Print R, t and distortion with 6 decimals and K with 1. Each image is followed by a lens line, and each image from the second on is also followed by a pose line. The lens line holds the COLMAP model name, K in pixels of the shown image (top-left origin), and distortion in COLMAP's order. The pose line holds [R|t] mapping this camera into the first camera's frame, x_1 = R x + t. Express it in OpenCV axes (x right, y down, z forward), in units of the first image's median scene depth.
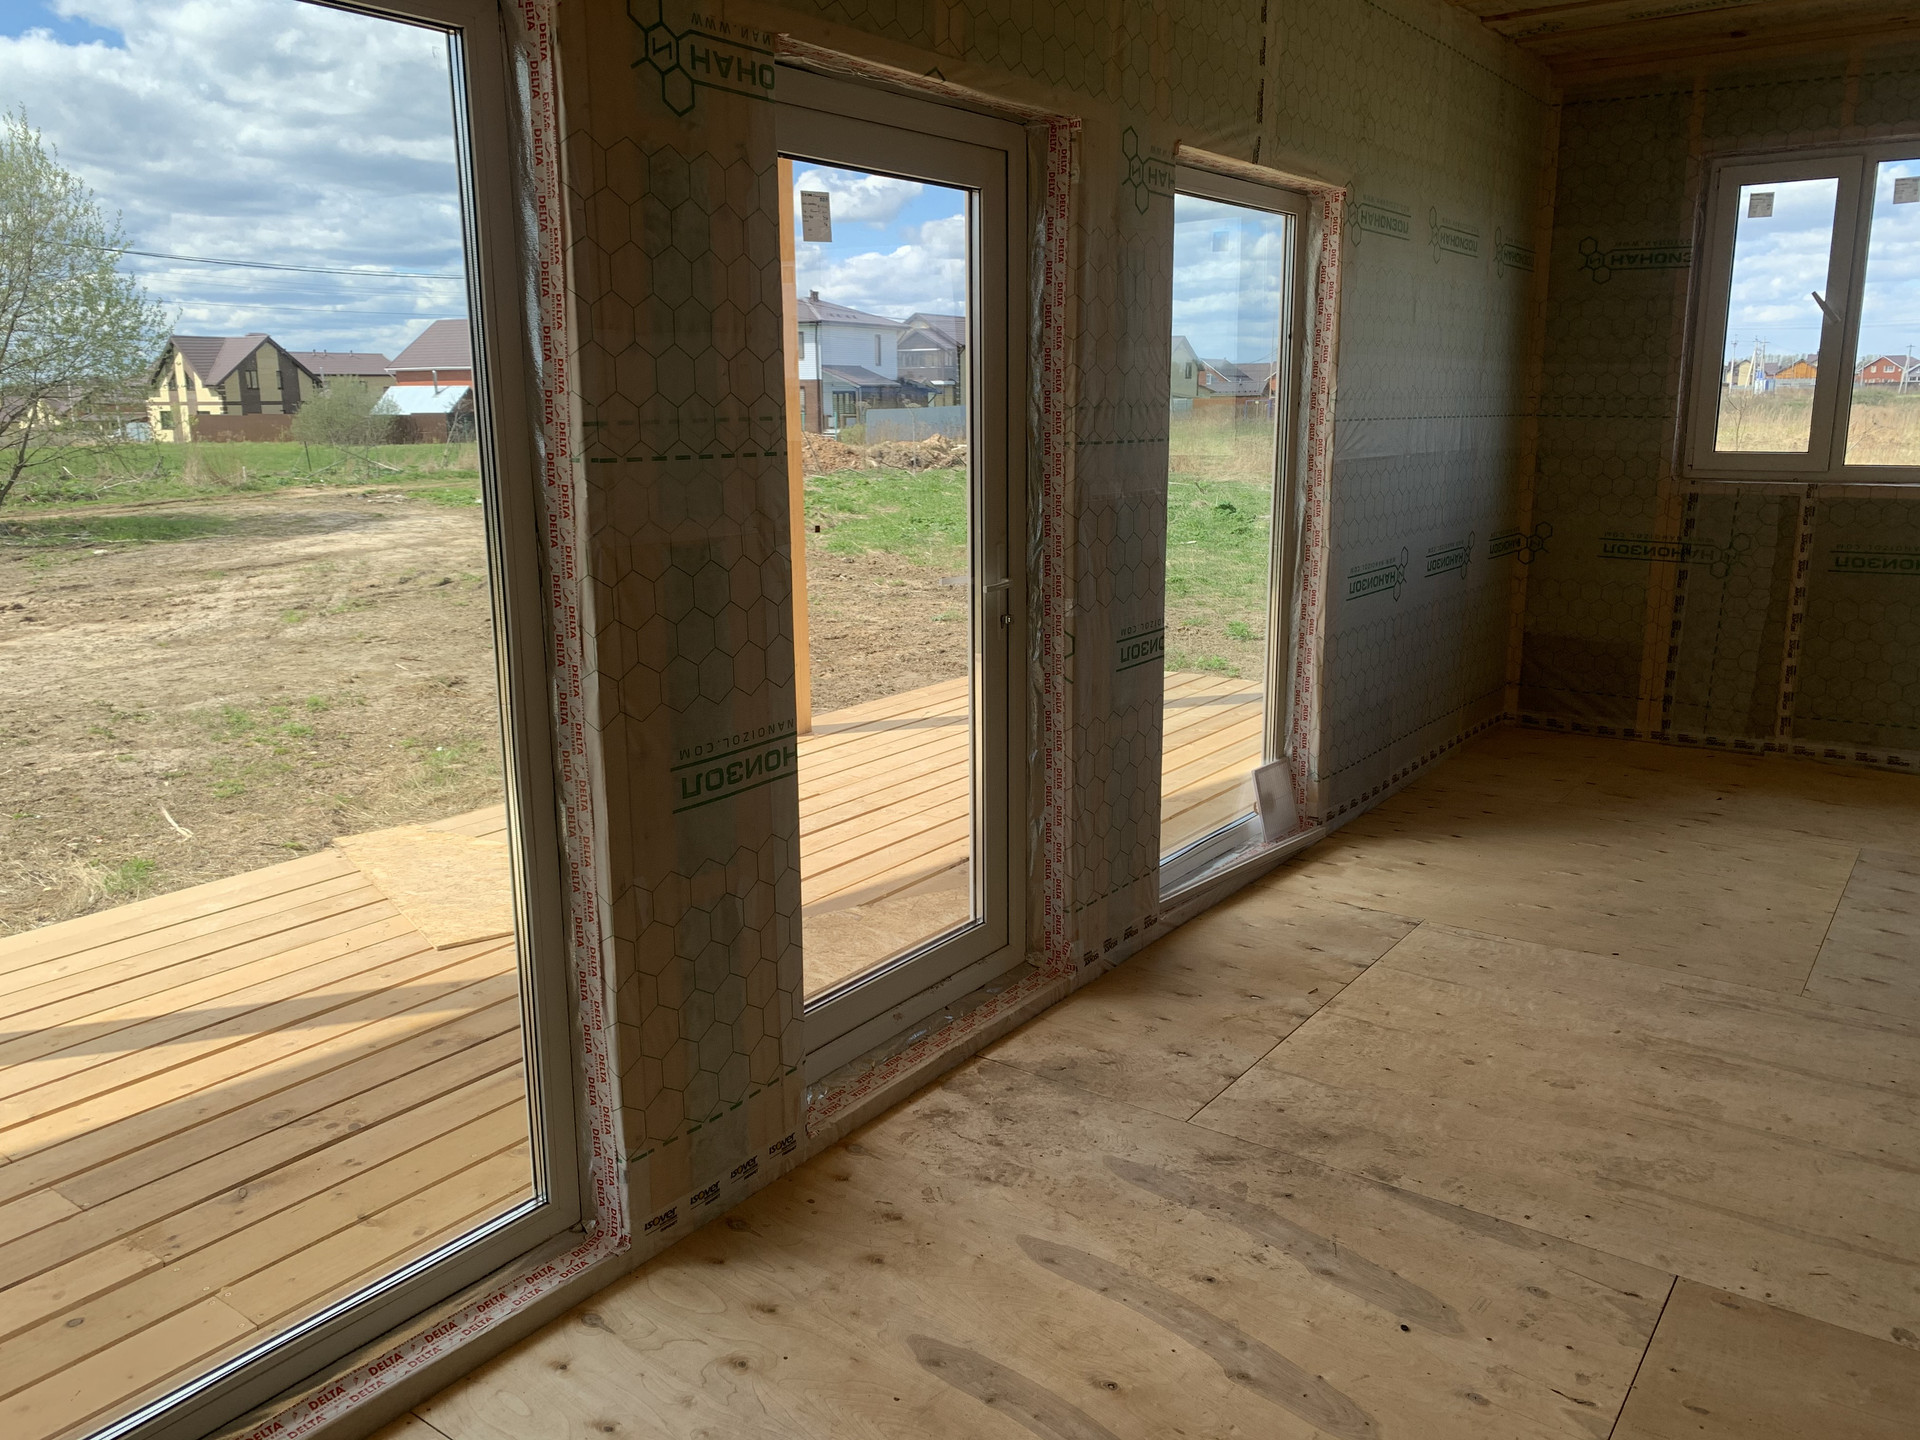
lens RADIAL K [[1464.8, 0, 957.3], [0, 1464.8, 689.3], [0, 0, 1]] dist [0.053688, -0.078884]
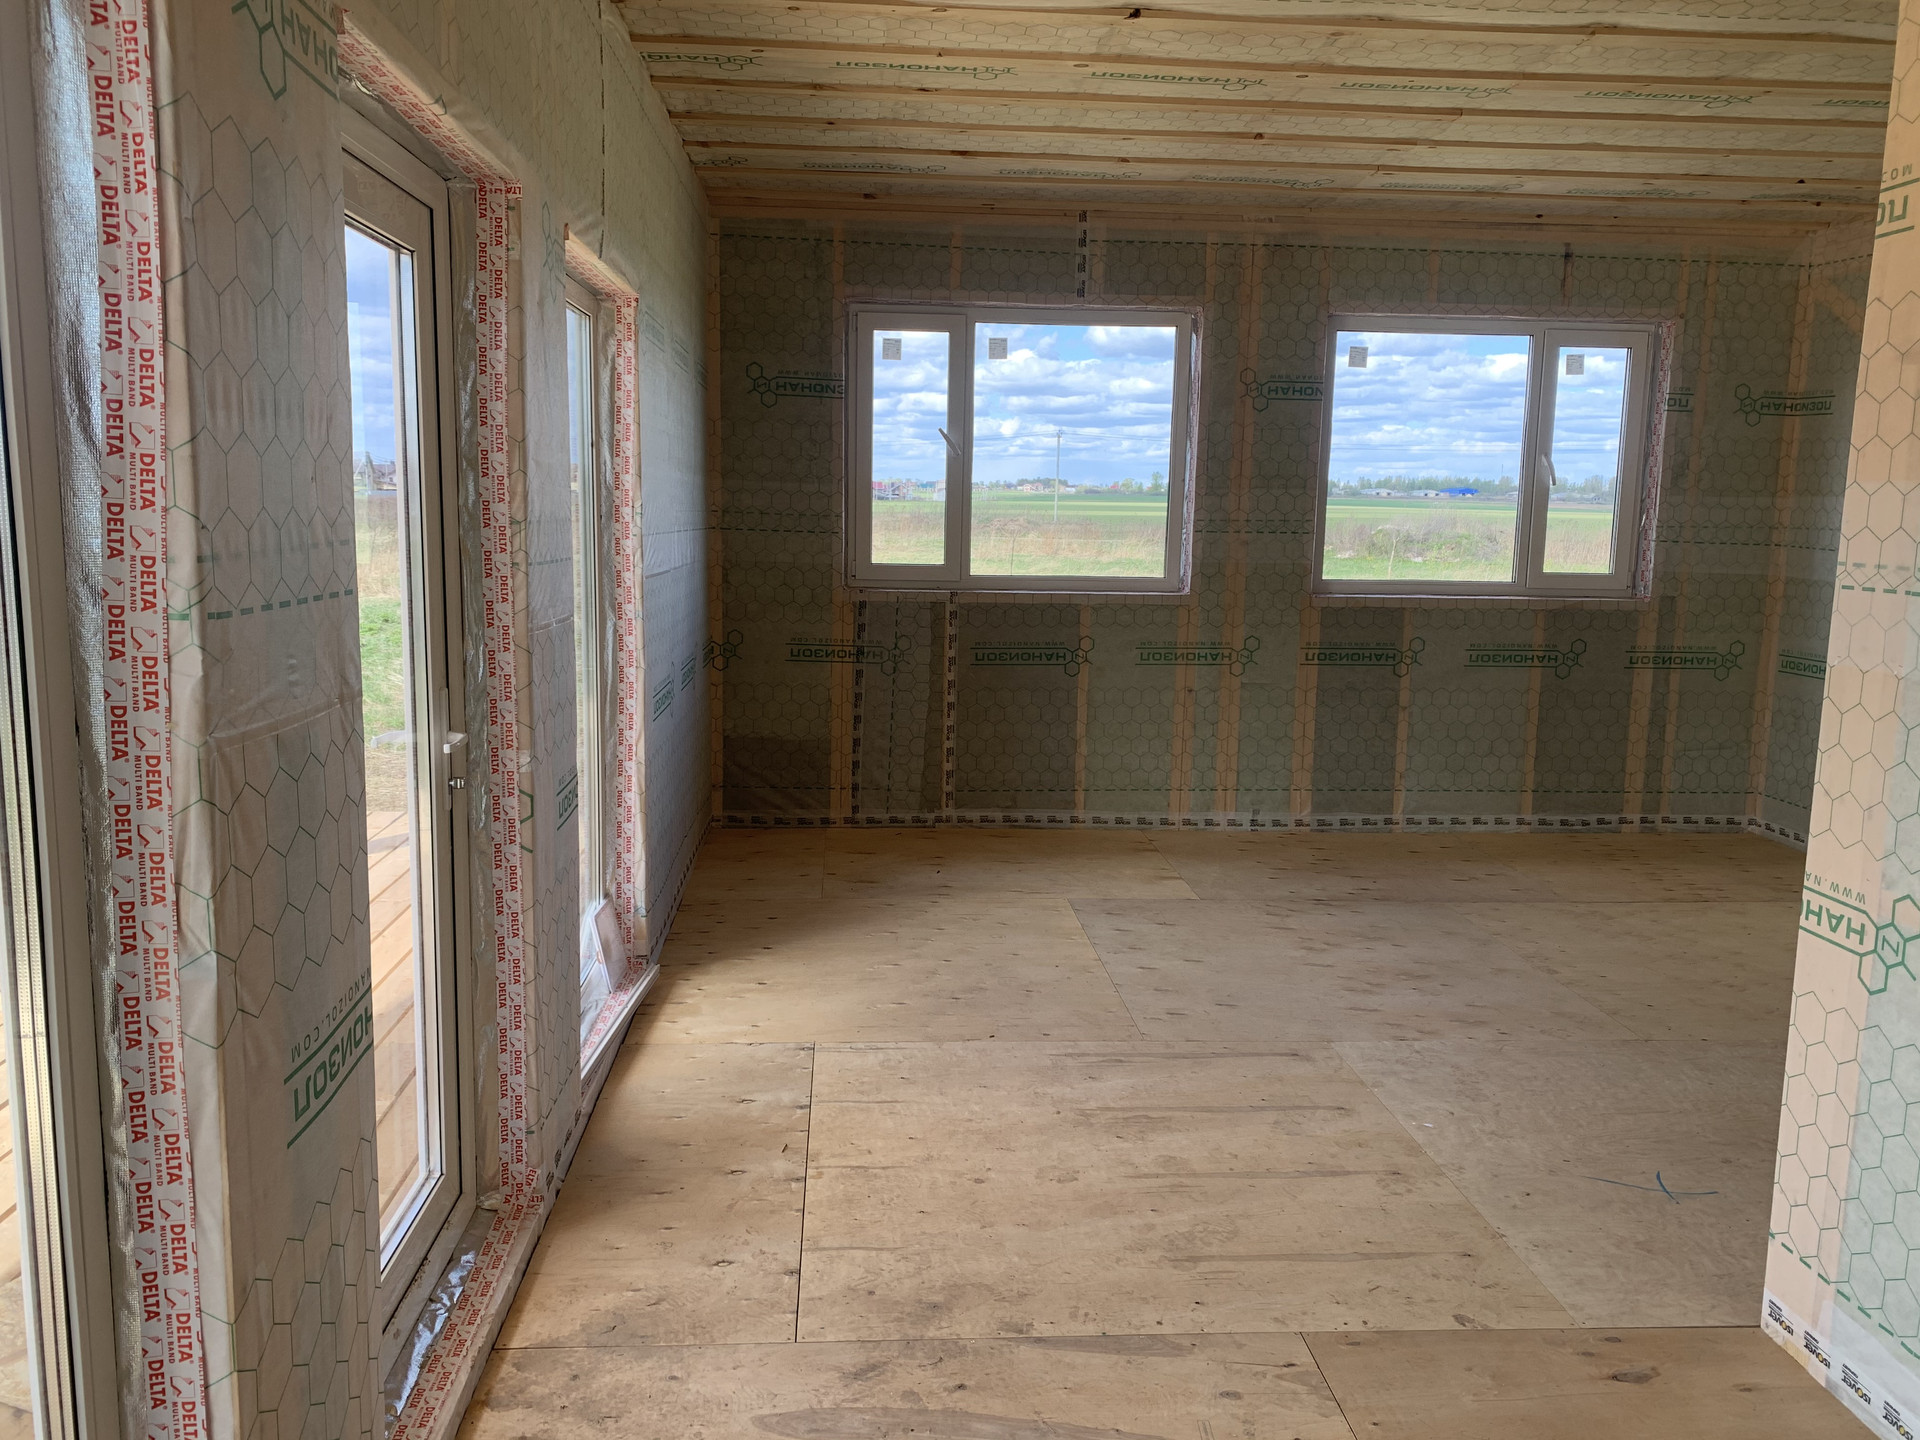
lens RADIAL K [[1445.3, 0, 959.7], [0, 1445.3, 697.6], [0, 0, 1]] dist [0.137821, -0.313658]
pose [[0.763073, -0.062312, 0.643301, -0.208611], [0.099649, 0.994783, -0.021845, -0.039092], [-0.638584, 0.080774, 0.765301, 0.167216]]
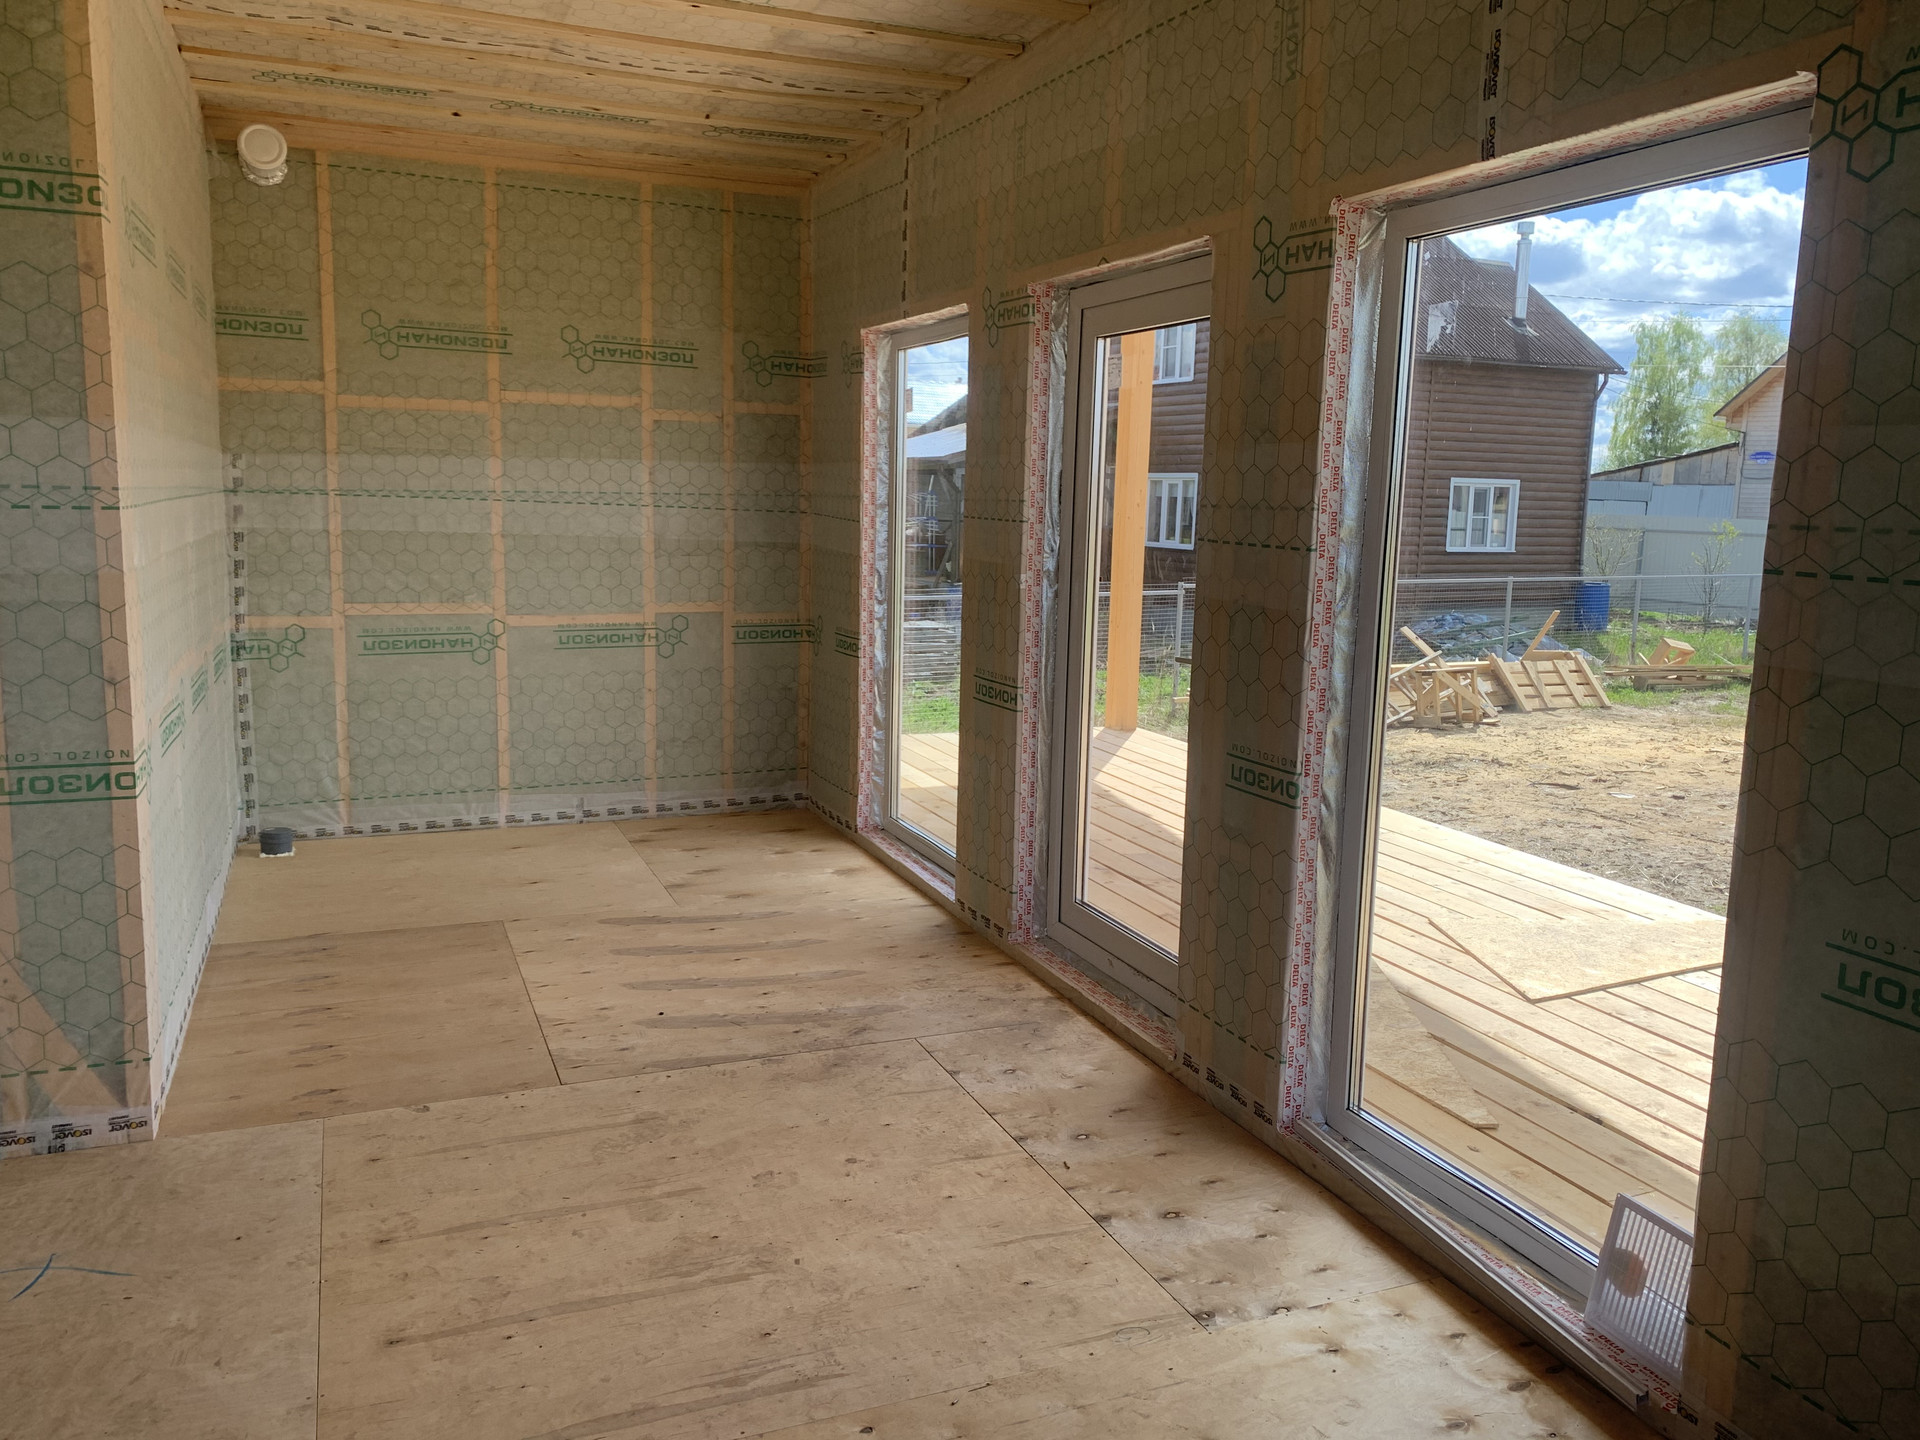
lens RADIAL K [[1466.3, 0, 960.0], [0, 1466.3, 720.0], [0, 0, 1]] dist [0.000699, -0.069709]
pose [[-0.522438, 0.129071, -0.842852, 0.816530], [-0.192498, 0.945105, 0.264048, -0.221954], [0.830664, 0.300196, -0.468913, 1.066377]]
